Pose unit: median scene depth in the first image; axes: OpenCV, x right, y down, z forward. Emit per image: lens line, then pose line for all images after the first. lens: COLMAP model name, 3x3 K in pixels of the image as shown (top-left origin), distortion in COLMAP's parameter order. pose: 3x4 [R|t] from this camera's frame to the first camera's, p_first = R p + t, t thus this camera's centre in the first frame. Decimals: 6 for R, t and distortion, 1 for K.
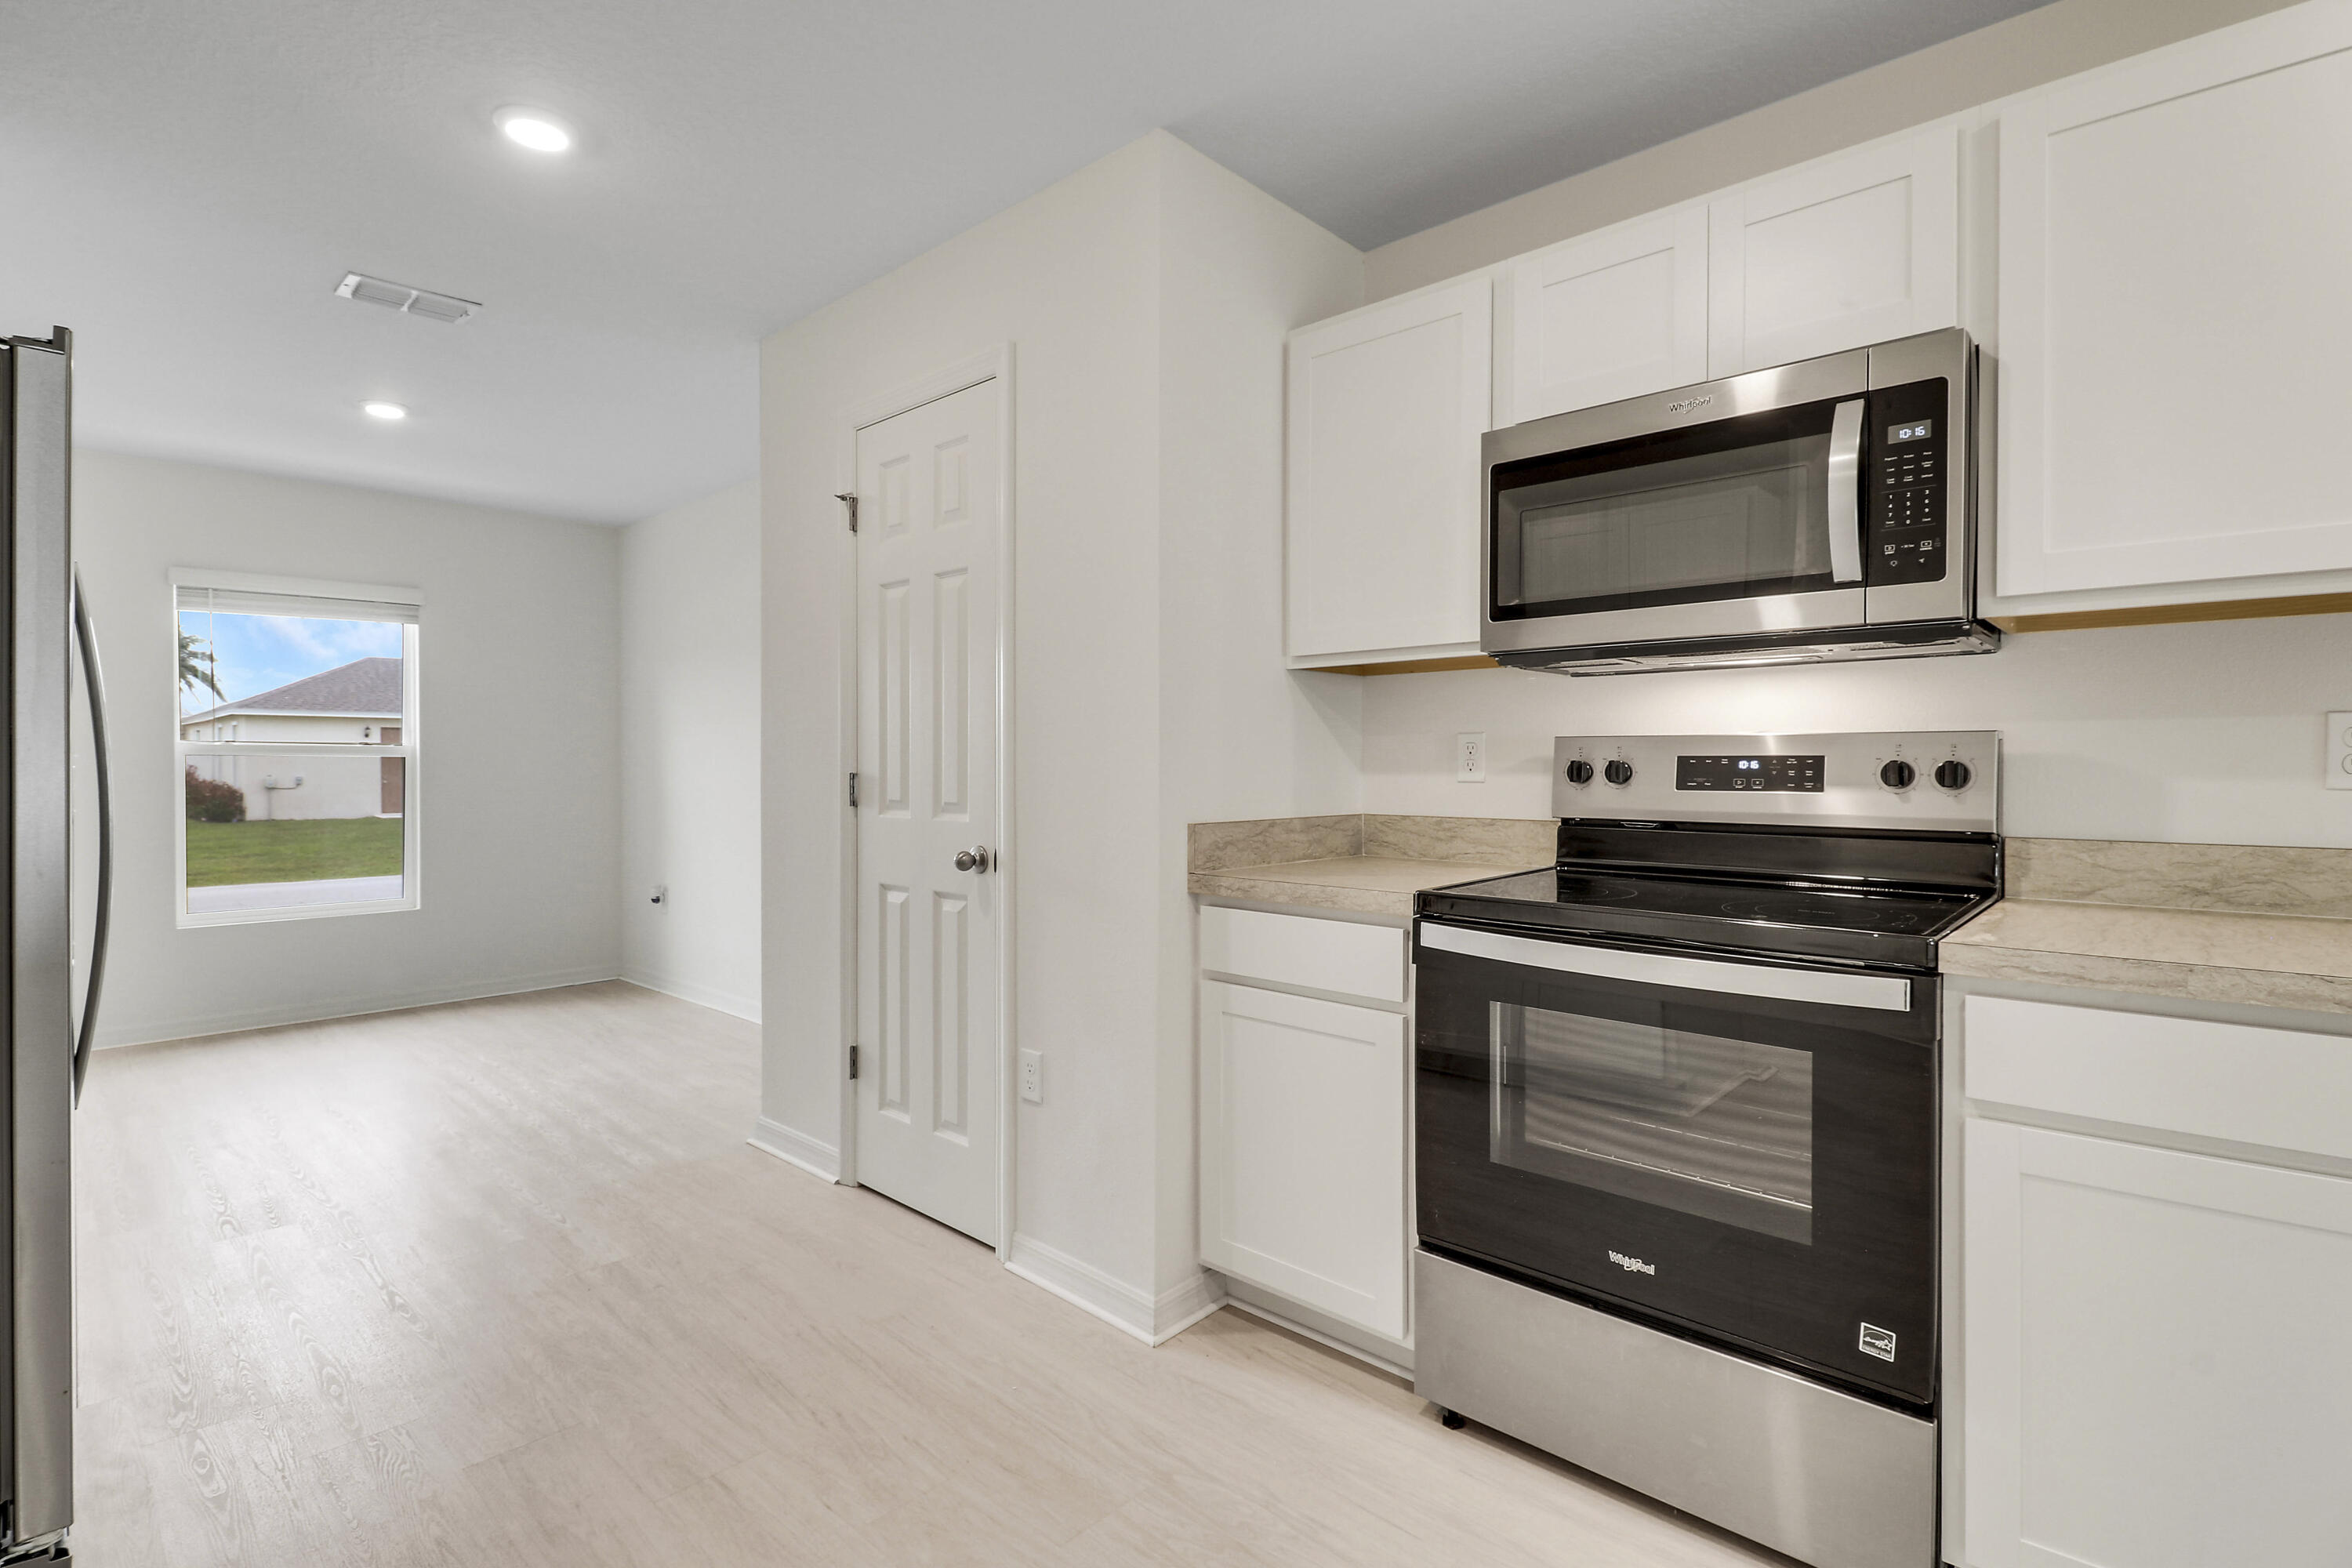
lens RADIAL K [[1118.6, 0, 1167.4], [0, 1118.6, 778.3], [0, 0, 1]] dist [0.001564, -0.003193]
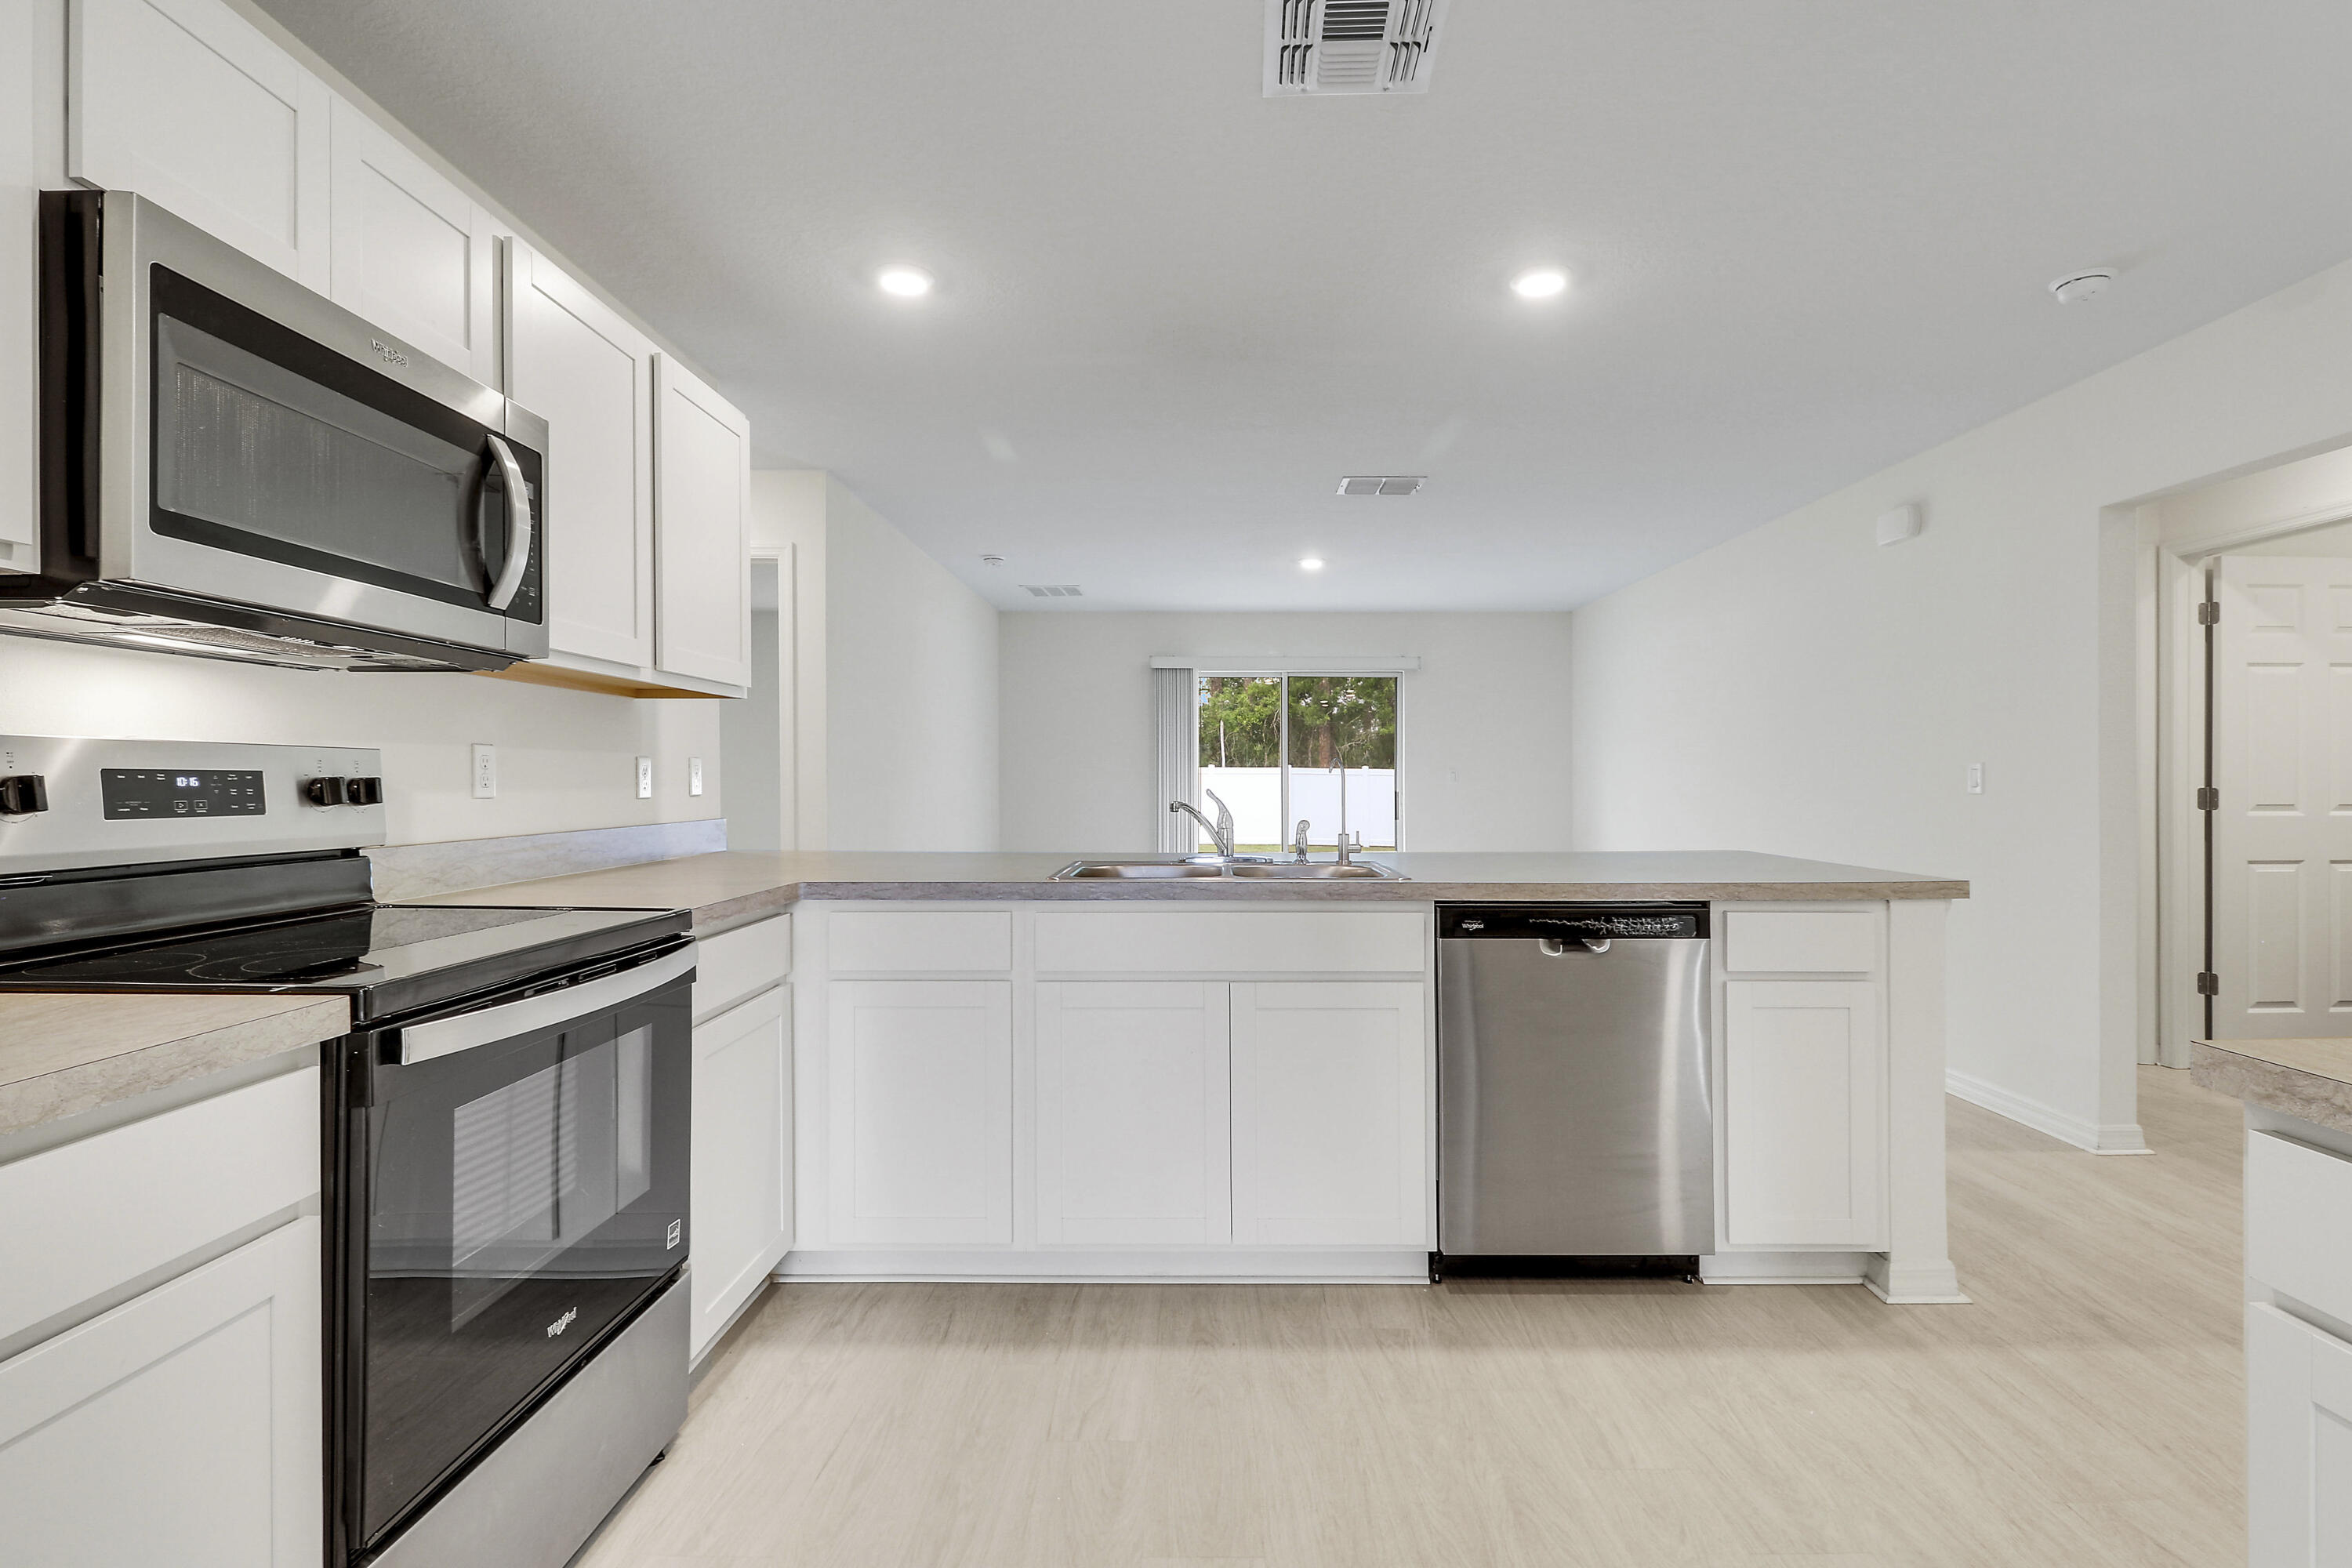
lens RADIAL K [[1118.6, 0, 1201.1], [0, 1118.6, 778.0], [0, 0, 1]] dist [0.001564, -0.003193]
pose [[-0.697712, 0.002275, 0.716375, -0.519204], [0.007979, 0.999958, 0.004595, -0.013204], [-0.716334, 0.008922, -0.697701, 1.067159]]
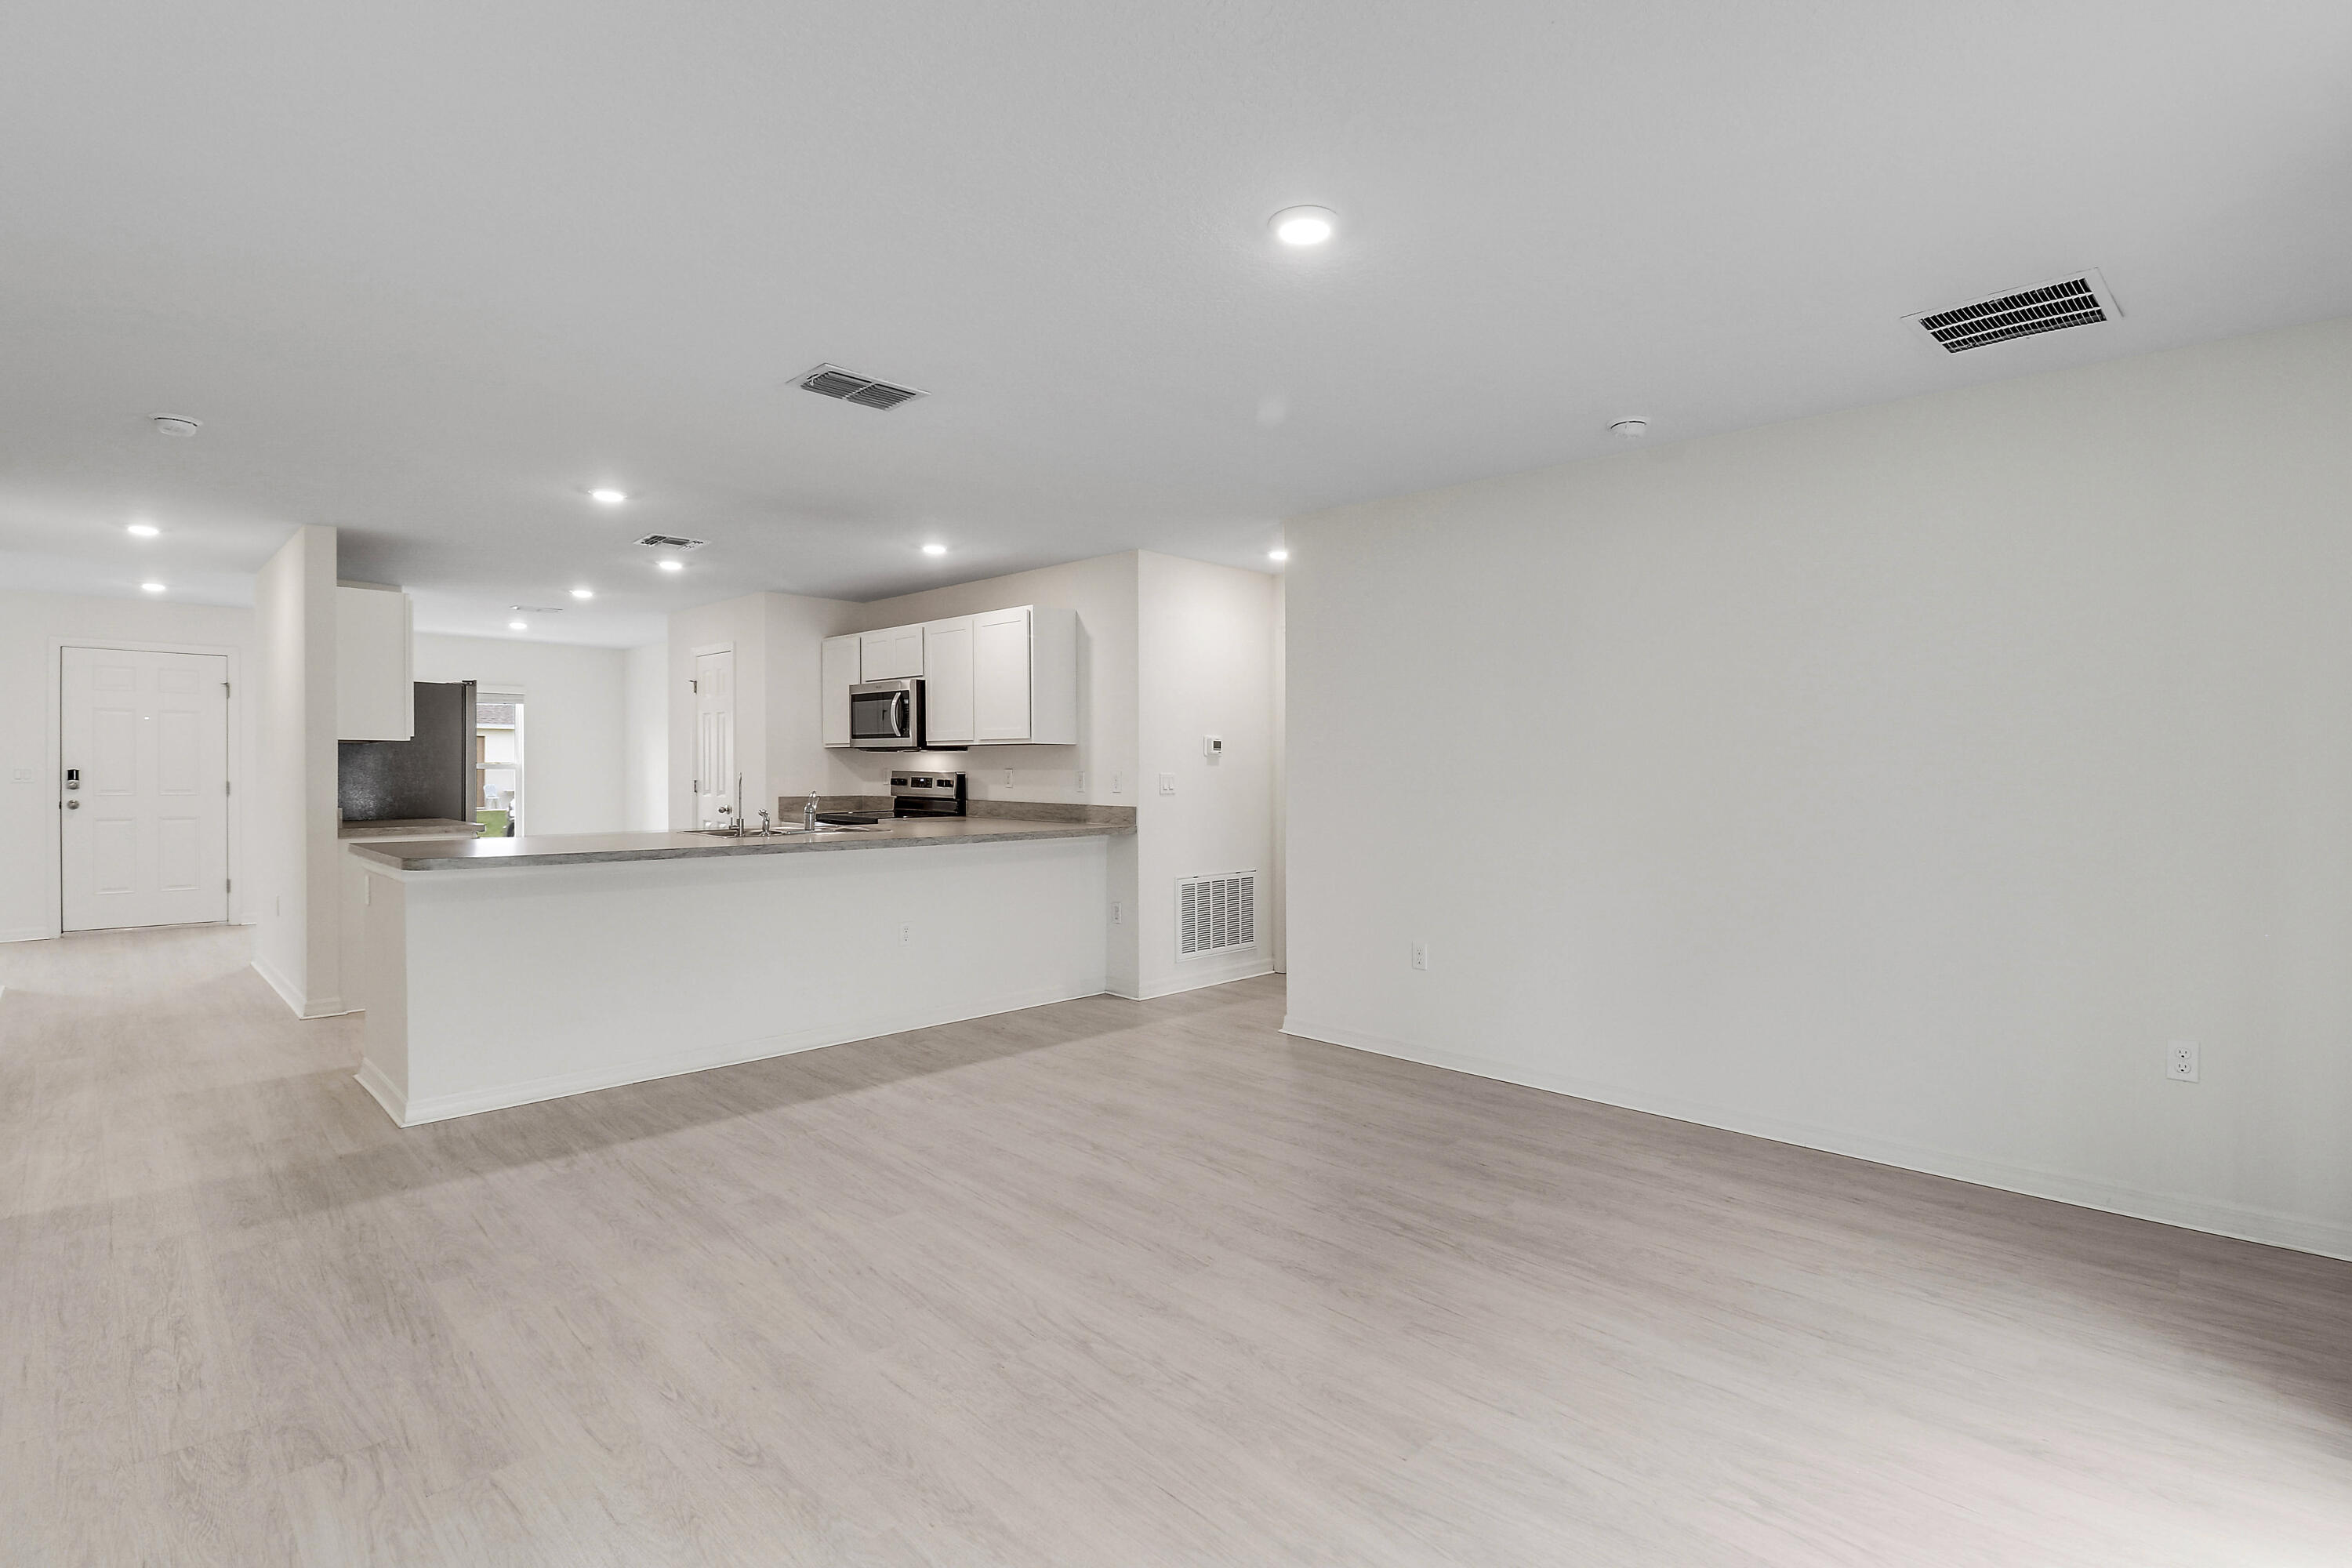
lens RADIAL K [[1118.6, 0, 1229.6], [0, 1118.6, 793.4], [0, 0, 1]] dist [0.001564, -0.003193]
pose [[0.999918, 0.012133, 0.004180, 1.526407], [-0.012142, 0.999924, 0.001982, 0.010411], [-0.004155, -0.002032, 0.999989, -2.615796]]
